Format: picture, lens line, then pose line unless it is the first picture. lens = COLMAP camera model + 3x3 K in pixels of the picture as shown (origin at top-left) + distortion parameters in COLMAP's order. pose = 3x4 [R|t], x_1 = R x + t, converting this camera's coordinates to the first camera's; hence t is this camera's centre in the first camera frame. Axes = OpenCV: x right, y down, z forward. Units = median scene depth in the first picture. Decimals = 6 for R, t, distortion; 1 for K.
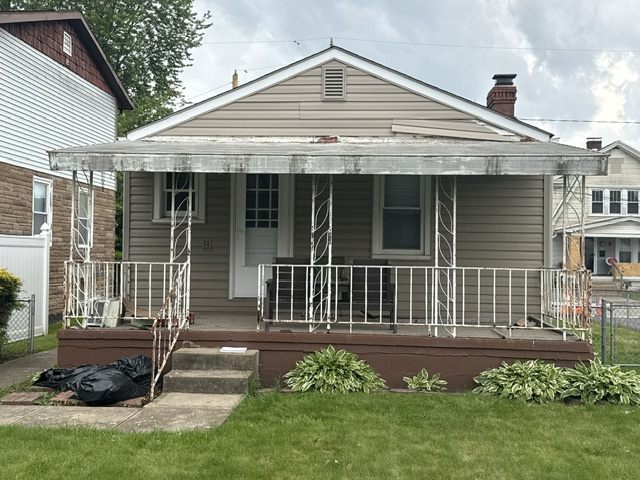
lens RADIAL K [[776.8, 0, 320.0], [0, 776.8, 240.0], [0, 0, 1]] dist [0.003773, 0.002103]
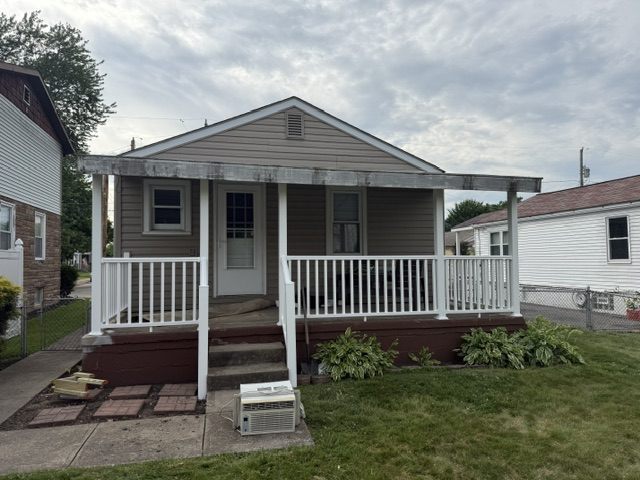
lens RADIAL K [[444.5, 0, 320.0], [0, 444.5, 240.0], [0, 0, 1]] dist [0.072349, -0.153589]
pose [[0.940888, -0.007498, 0.338635, -0.195319], [0.020516, 0.999181, -0.034880, 0.015093], [-0.338096, 0.039766, 0.940271, 0.296724]]
